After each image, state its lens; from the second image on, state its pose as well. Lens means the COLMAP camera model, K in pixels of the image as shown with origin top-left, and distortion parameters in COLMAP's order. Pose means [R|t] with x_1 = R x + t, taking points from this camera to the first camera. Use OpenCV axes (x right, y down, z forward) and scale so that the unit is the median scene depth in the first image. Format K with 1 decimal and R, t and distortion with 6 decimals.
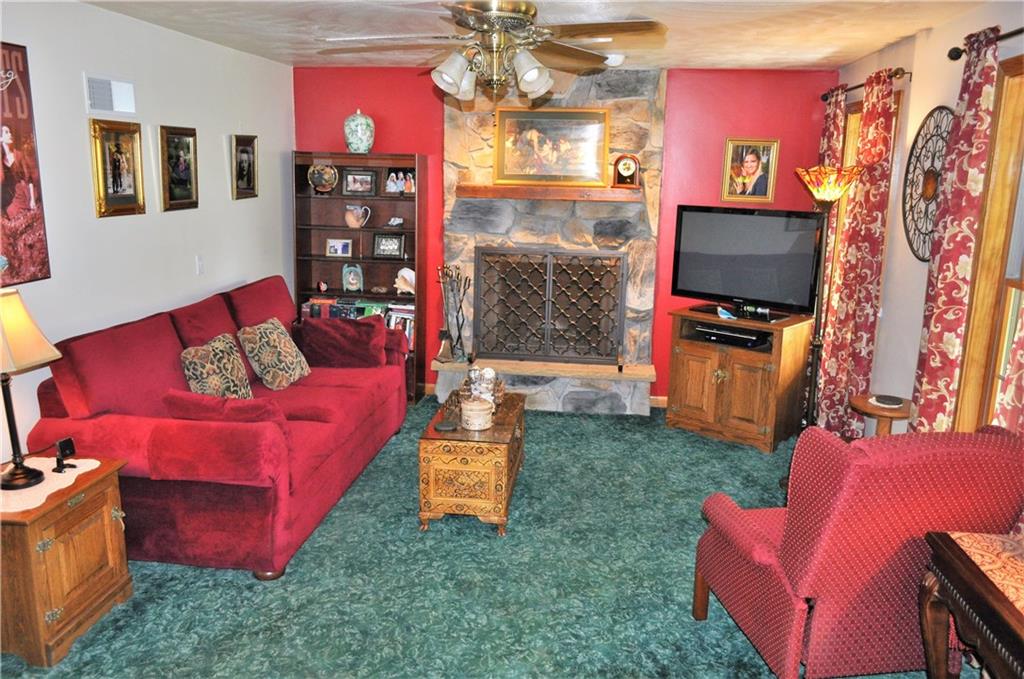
lens RADIAL K [[796.0, 0, 512.0], [0, 796.0, 339.5], [0, 0, 1]] dist [-0.005526, 0.002314]
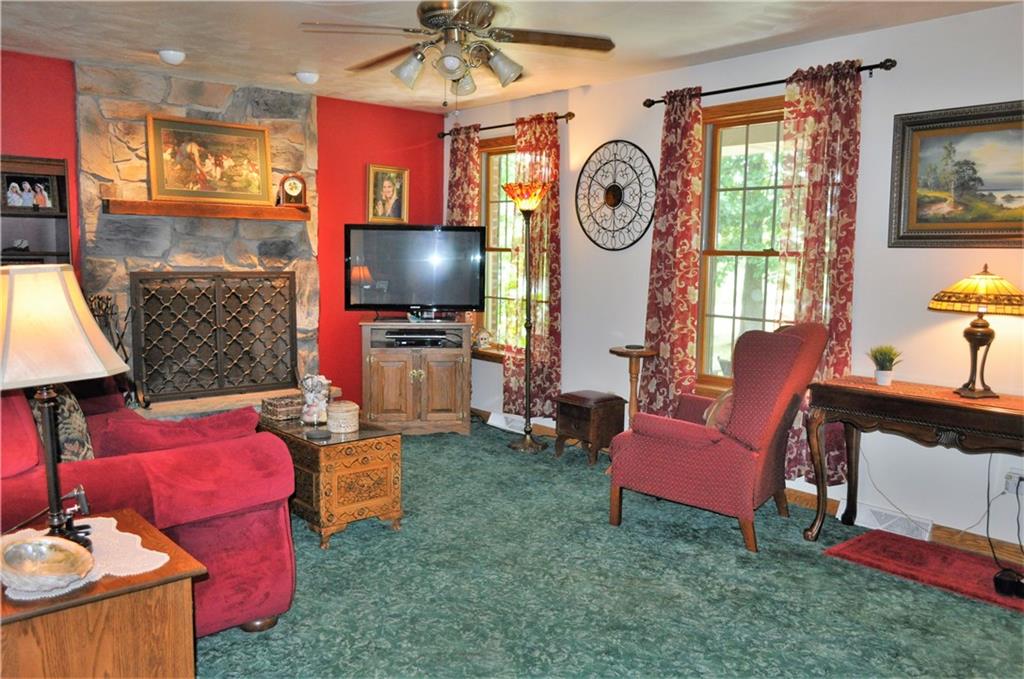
lens RADIAL K [[827.2, 0, 512.0], [0, 827.2, 339.5], [0, 0, 1]] dist [-0.012308, -0.000782]
pose [[0.667320, -0.088528, 0.739491, -0.451352], [0.155579, 0.987575, -0.022168, 0.039106], [-0.728340, 0.129843, 0.672802, 0.121048]]
